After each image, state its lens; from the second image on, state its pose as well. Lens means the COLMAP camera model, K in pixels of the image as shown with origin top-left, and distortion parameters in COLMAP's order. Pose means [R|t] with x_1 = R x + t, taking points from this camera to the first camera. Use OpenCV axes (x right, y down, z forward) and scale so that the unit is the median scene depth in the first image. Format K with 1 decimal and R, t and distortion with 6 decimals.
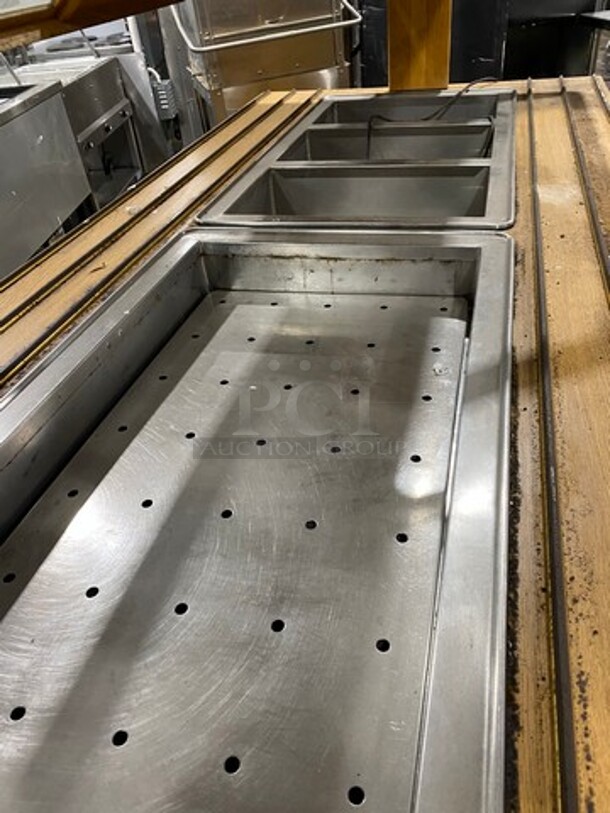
lens RADIAL K [[622.7, 0, 305.0], [0, 622.7, 406.5], [0, 0, 1]] dist [0.004559, 0.002482]
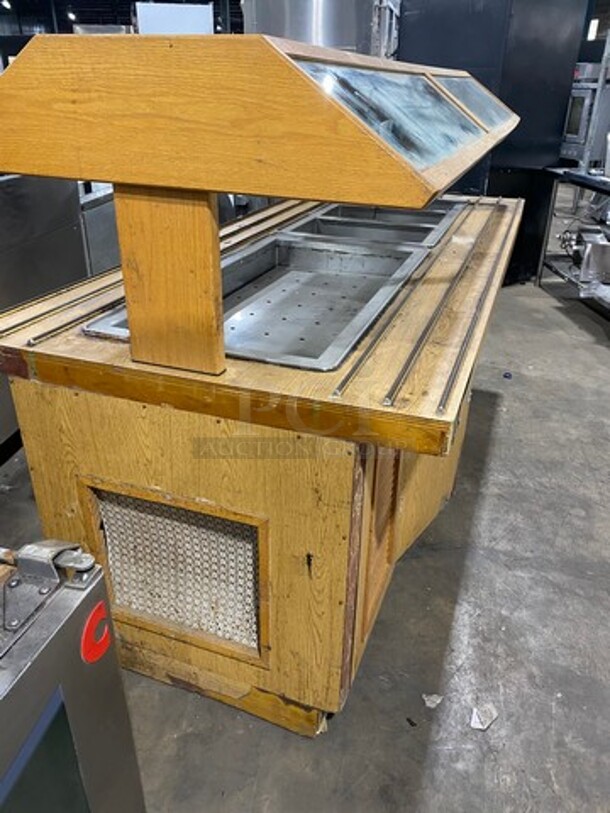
lens RADIAL K [[622.7, 0, 305.0], [0, 622.7, 406.5], [0, 0, 1]] dist [0.004559, 0.002482]
pose [[0.990590, 0.133393, -0.030614, 0.049438], [-0.136610, 0.977248, -0.162249, 0.564080], [0.008275, 0.164905, 0.986275, -0.860783]]
